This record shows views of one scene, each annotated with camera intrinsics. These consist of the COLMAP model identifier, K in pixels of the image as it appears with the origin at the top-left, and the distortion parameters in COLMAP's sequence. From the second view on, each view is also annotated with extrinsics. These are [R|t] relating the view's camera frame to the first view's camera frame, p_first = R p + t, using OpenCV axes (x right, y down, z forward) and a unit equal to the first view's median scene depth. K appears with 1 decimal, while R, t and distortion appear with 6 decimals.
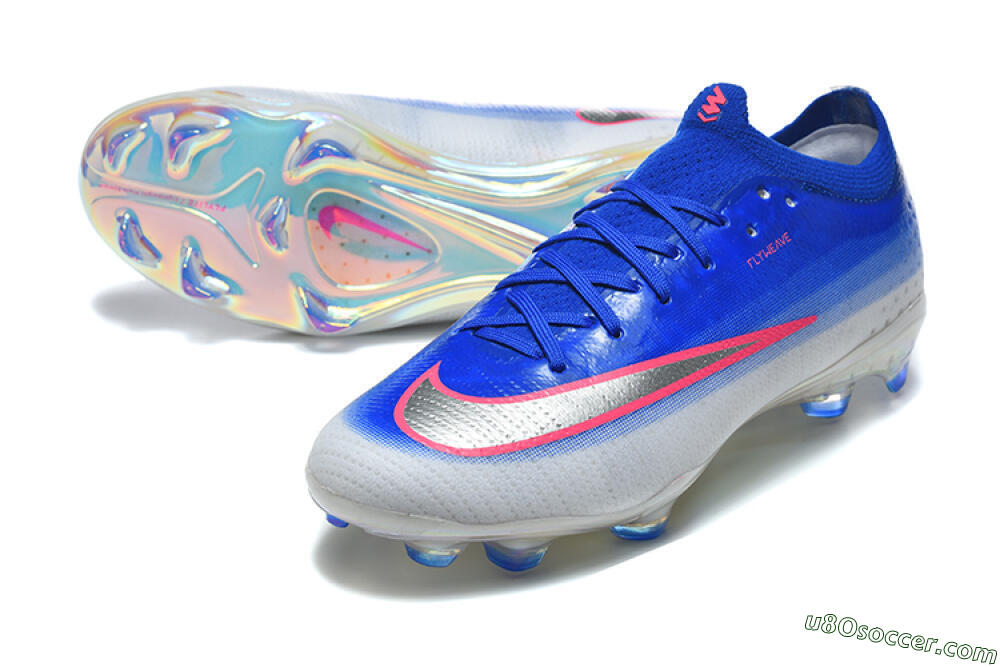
lens RADIAL K [[2540.4, 0, 500.0], [0, 2540.4, 333.5], [0, 0, 1]] dist [0.506236, 0.002569]
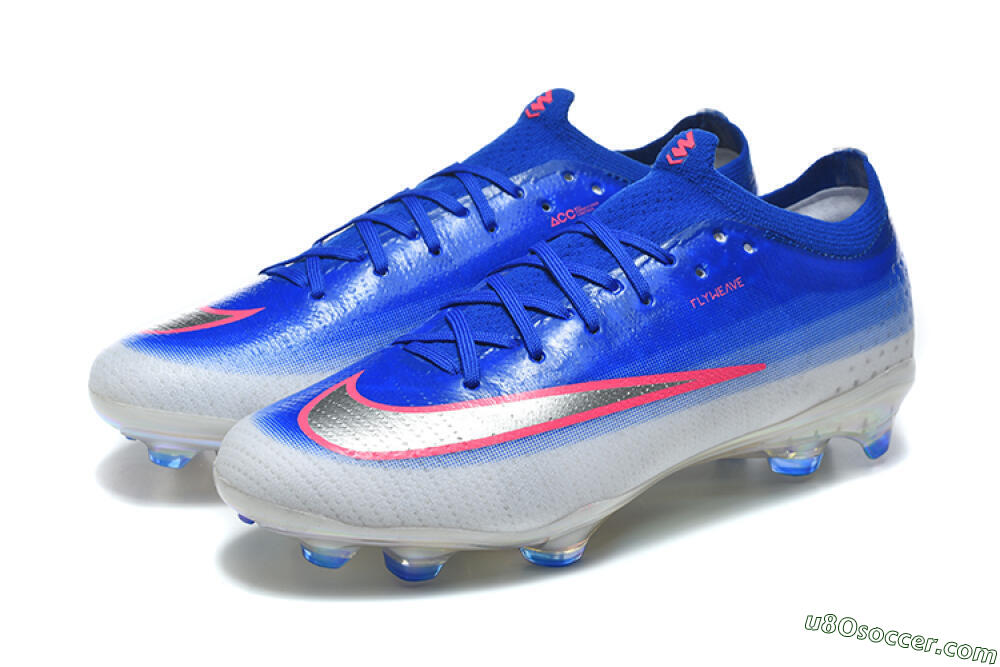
lens RADIAL K [[2540.4, 0, 500.0], [0, 2540.4, 333.5], [0, 0, 1]] dist [0.506236, 0.002569]
pose [[0.983151, 0.075646, -0.166408, 0.195325], [-0.085928, 0.994756, -0.055468, 0.047275], [0.161339, 0.068832, 0.984496, 0.007241]]
